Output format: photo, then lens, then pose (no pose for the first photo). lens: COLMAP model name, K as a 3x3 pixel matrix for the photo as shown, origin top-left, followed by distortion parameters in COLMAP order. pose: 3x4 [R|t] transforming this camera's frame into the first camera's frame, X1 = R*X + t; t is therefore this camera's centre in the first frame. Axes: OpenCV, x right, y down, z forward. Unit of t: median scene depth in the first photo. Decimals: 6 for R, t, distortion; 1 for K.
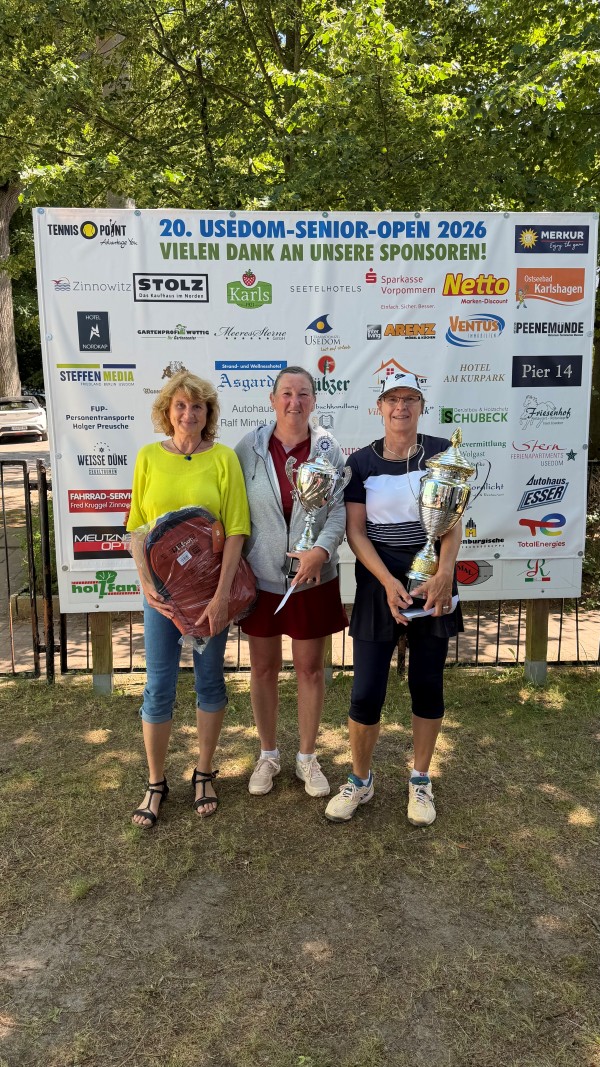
lens RADIAL K [[777.1, 0, 304.7], [0, 777.1, 549.0], [0, 0, 1]] dist [0.108927, -0.246697]
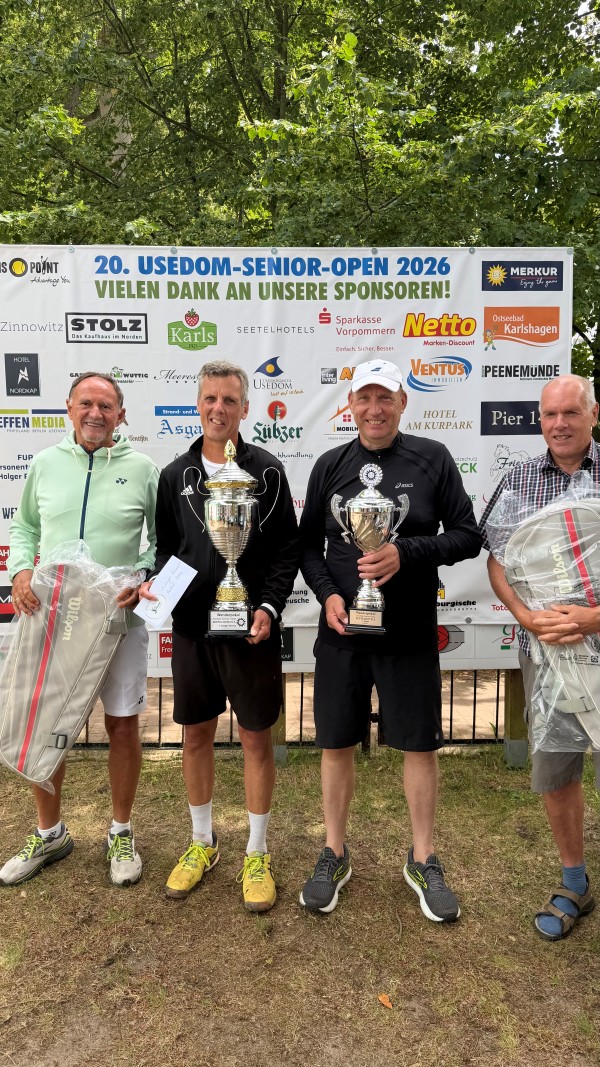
lens RADIAL K [[777.1, 0, 304.0], [0, 777.1, 543.0], [0, 0, 1]] dist [0.108927, -0.246697]
pose [[0.999707, 0.004232, -0.023834, 0.083318], [-0.005926, 0.997427, -0.071450, -0.015648], [0.023470, 0.071571, 0.997159, 0.100907]]
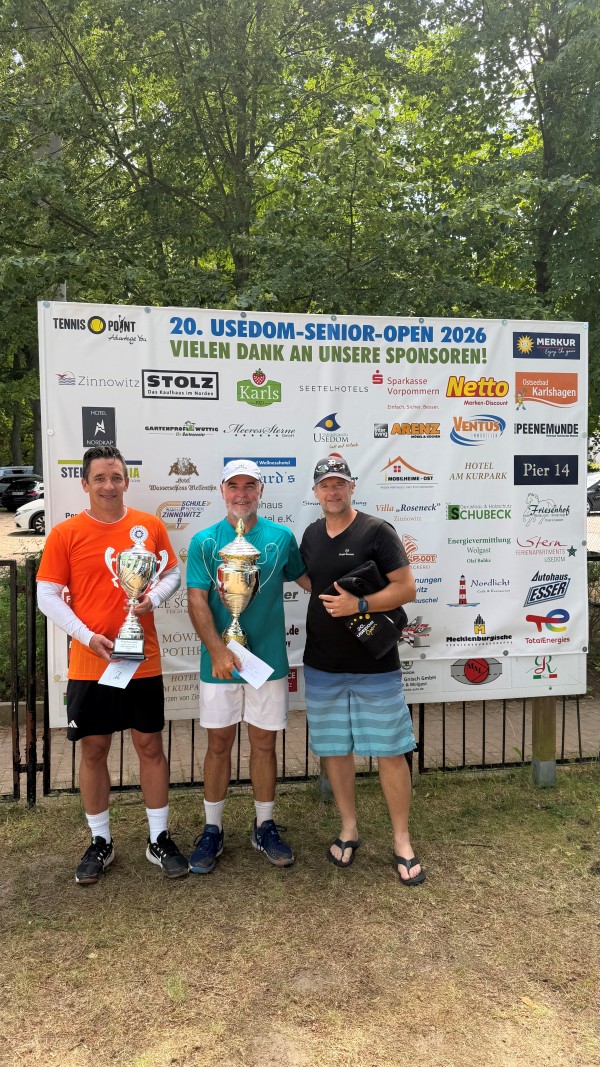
lens RADIAL K [[777.1, 0, 299.0], [0, 777.1, 537.5], [0, 0, 1]] dist [0.108927, -0.246697]
pose [[0.993173, -0.003996, 0.116579, -0.135392], [0.018284, 0.992392, -0.121756, -0.021553], [-0.115205, 0.123057, 0.985690, 0.043775]]
